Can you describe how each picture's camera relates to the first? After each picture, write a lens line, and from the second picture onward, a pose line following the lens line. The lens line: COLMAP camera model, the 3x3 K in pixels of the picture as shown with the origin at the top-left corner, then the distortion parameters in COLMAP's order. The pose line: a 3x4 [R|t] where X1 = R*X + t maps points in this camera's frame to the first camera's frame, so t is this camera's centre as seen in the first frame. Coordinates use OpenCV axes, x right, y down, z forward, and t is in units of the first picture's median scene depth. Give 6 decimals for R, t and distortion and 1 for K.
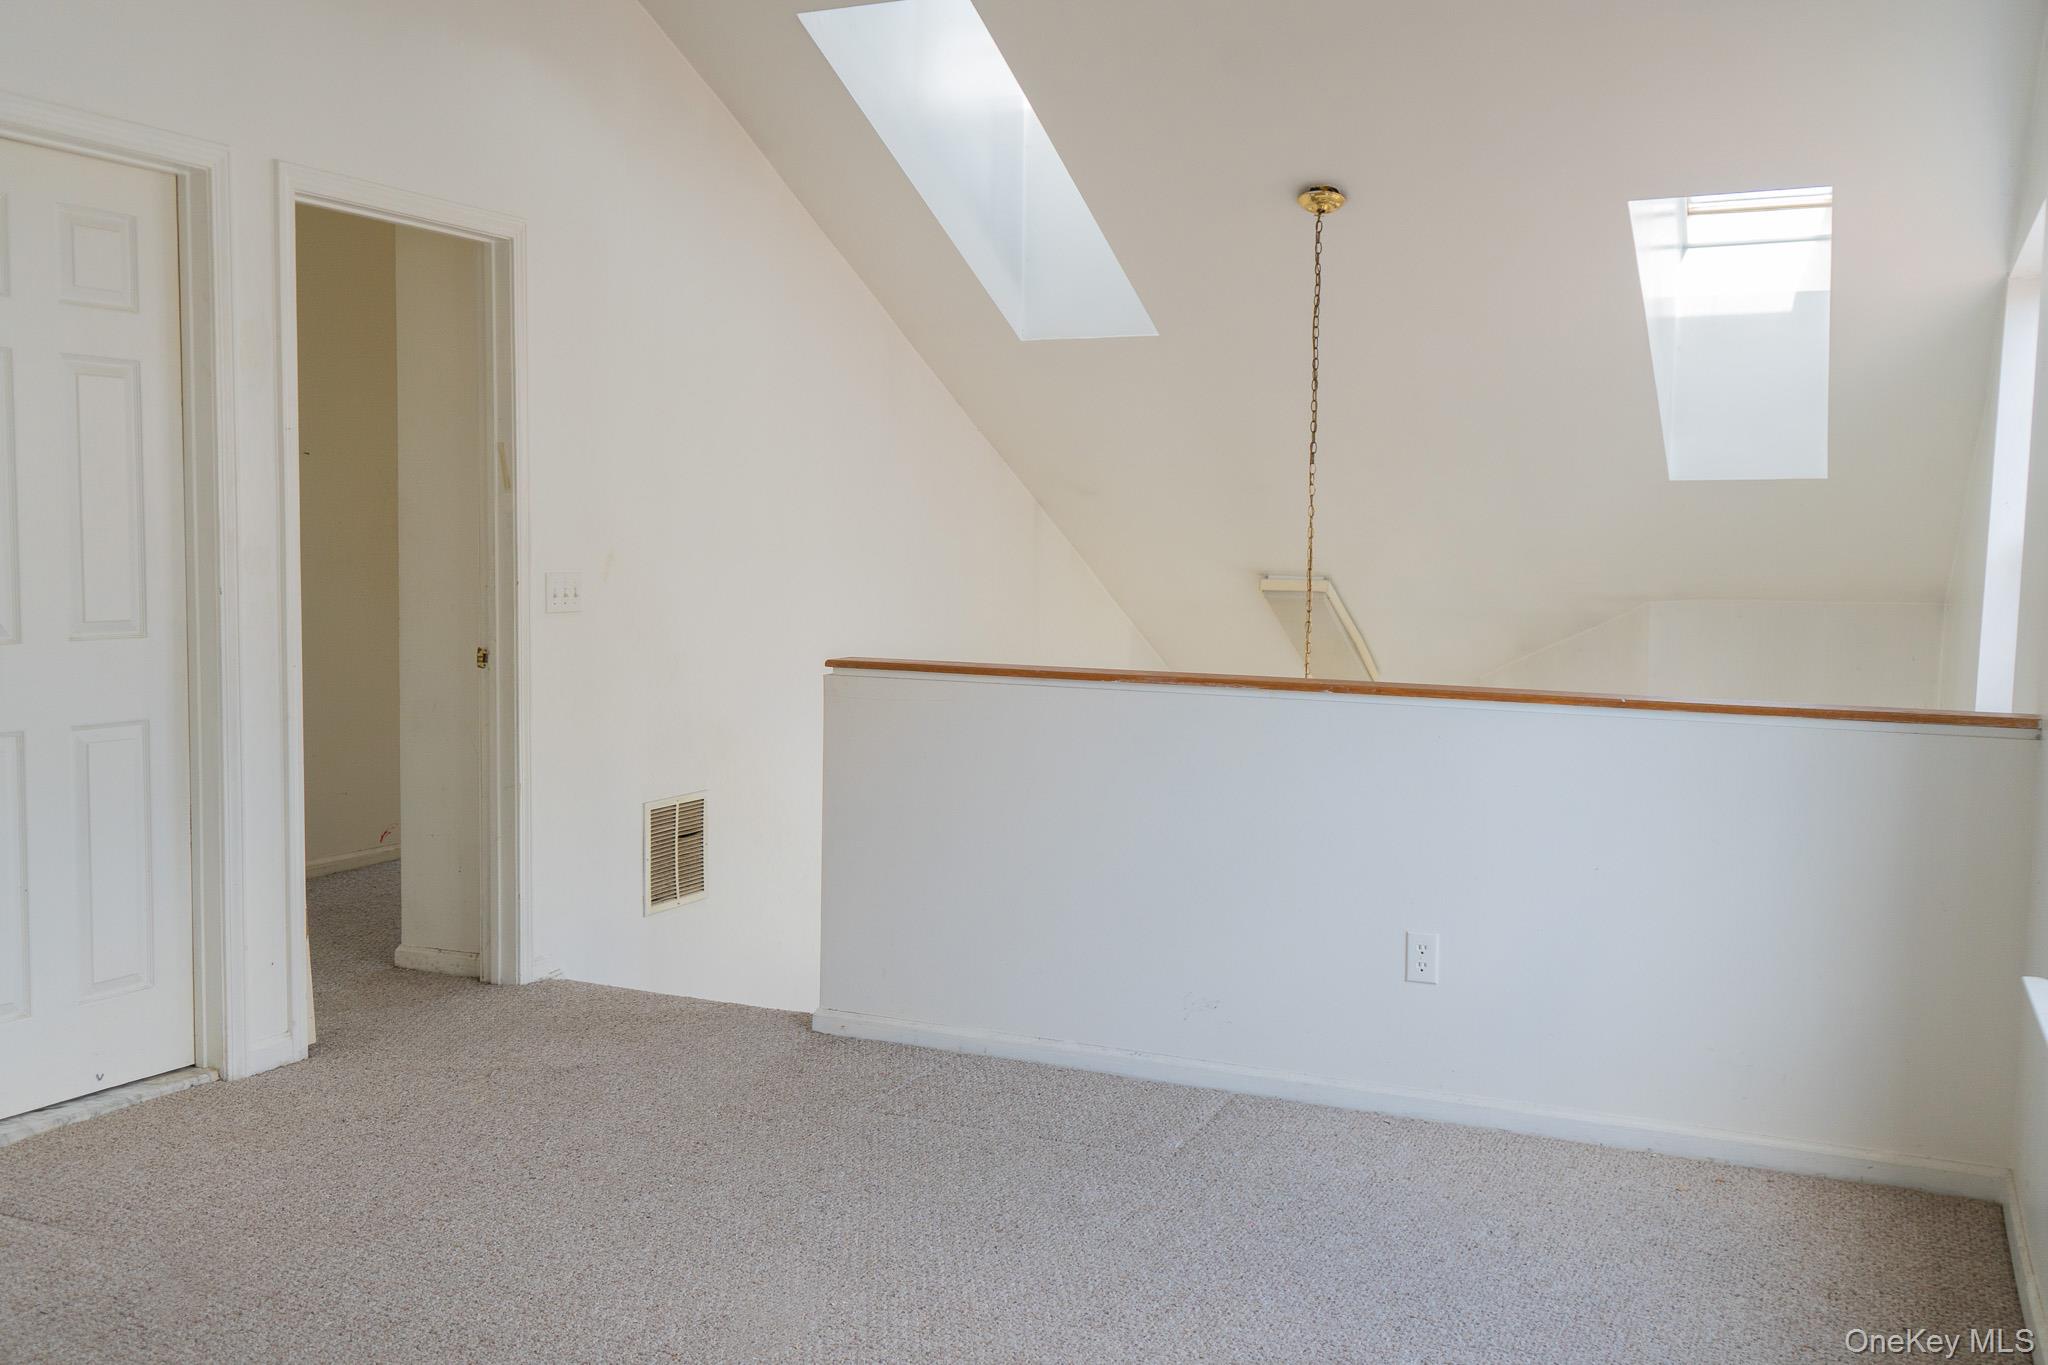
lens RADIAL K [[1870.4, 0, 1024.0], [0, 1870.4, 682.5], [0, 0, 1]] dist [-0.010692, 0.121878]
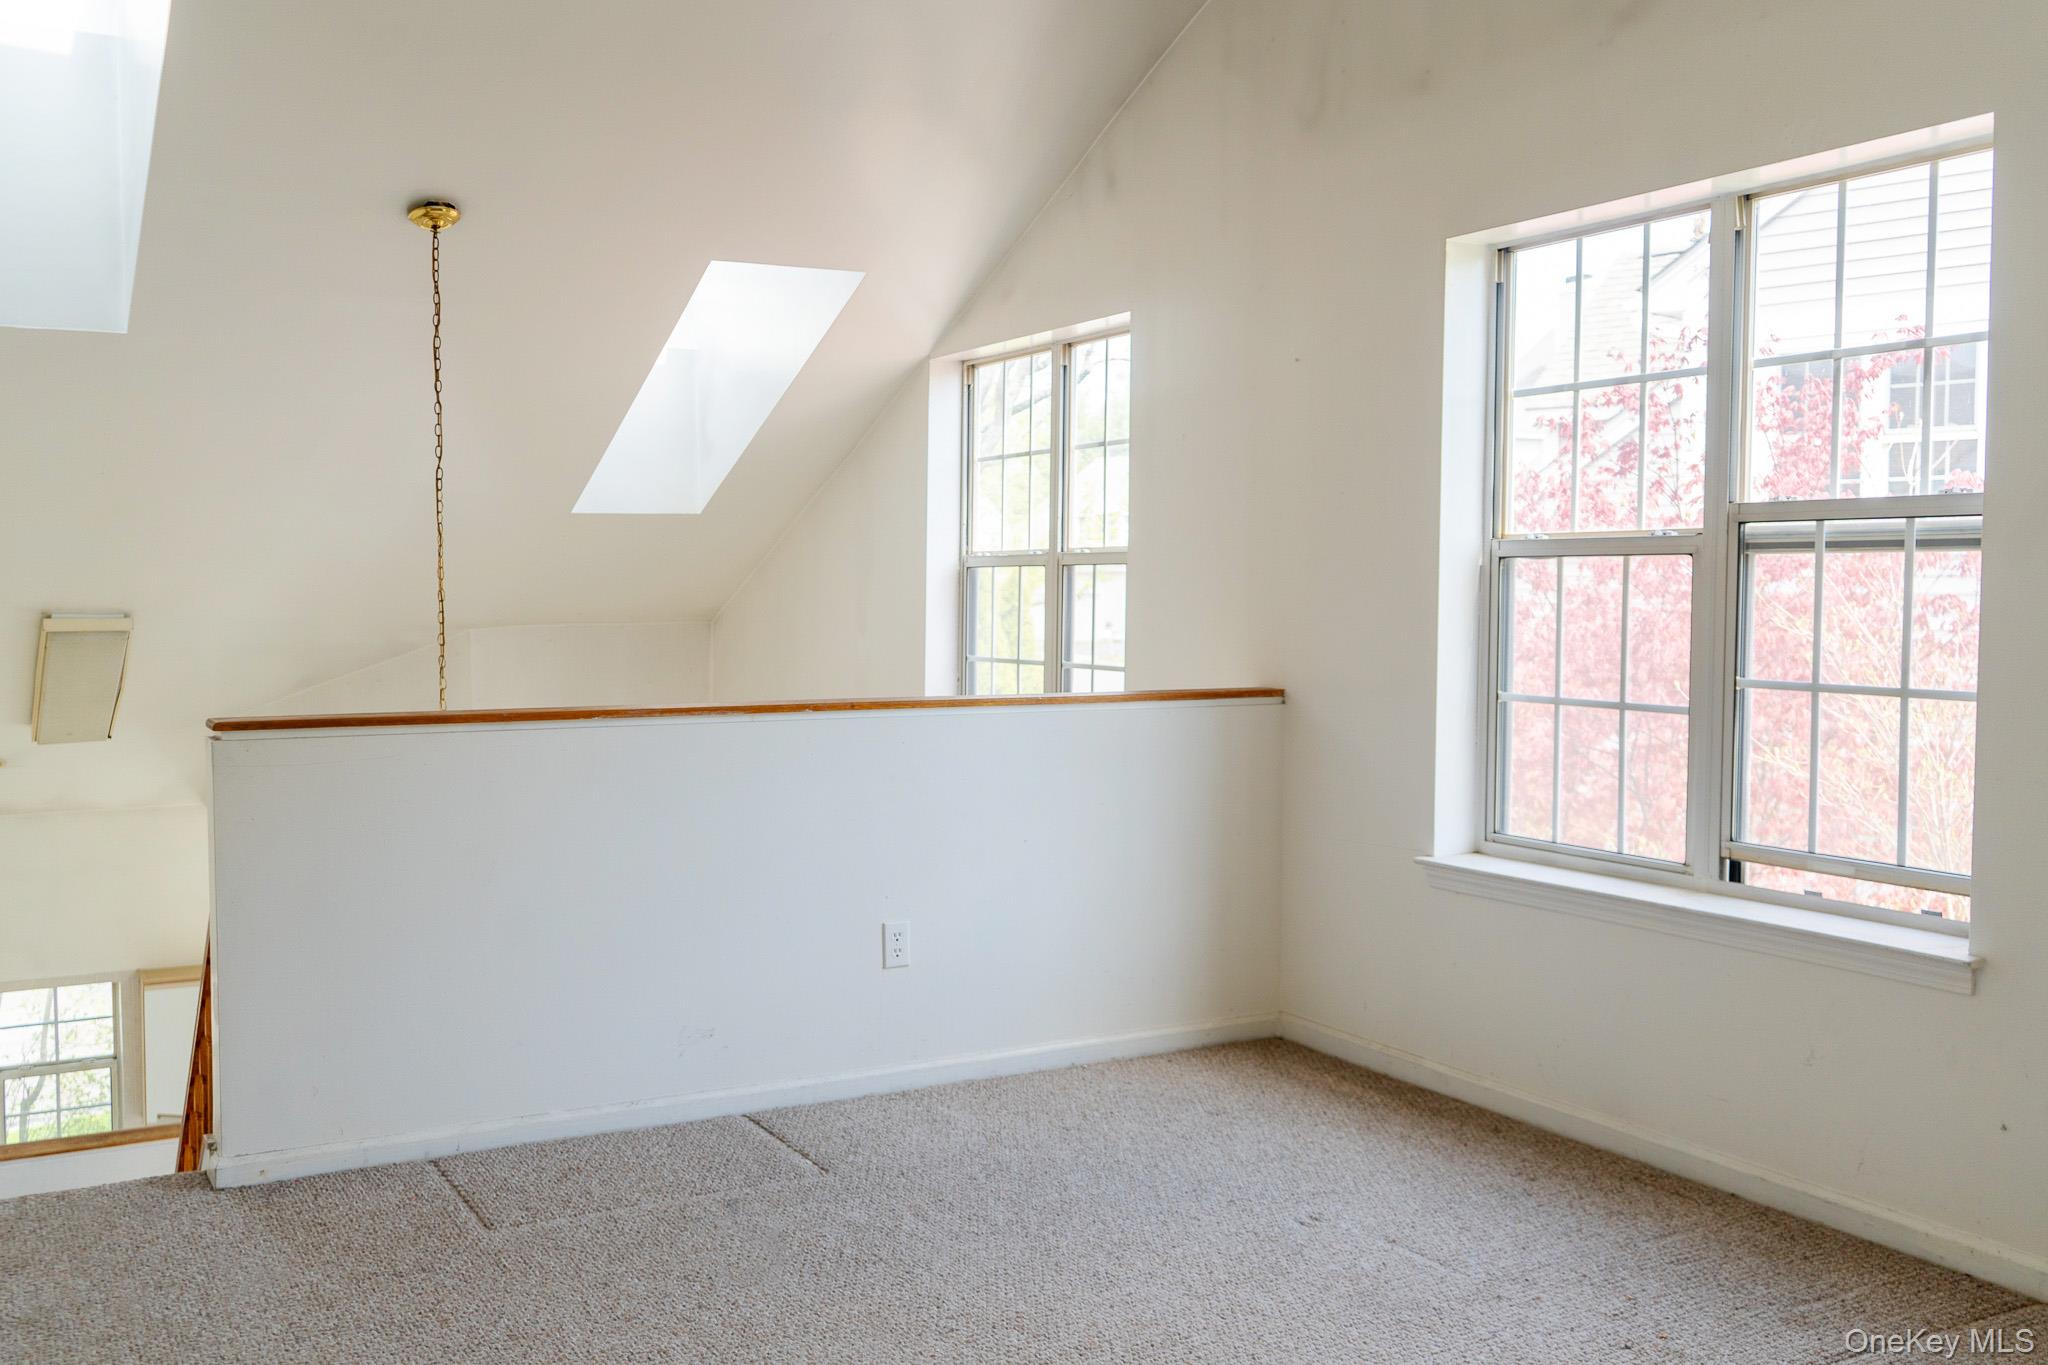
lens RADIAL K [[1875.5, 0, 1024.0], [0, 1875.5, 682.5], [0, 0, 1]] dist [0.020655, 0.012862]
pose [[0.597864, -0.057586, 0.799526, -0.541928], [0.070983, 0.997301, 0.018752, -0.019876], [-0.798449, 0.045541, 0.600338, 0.234034]]
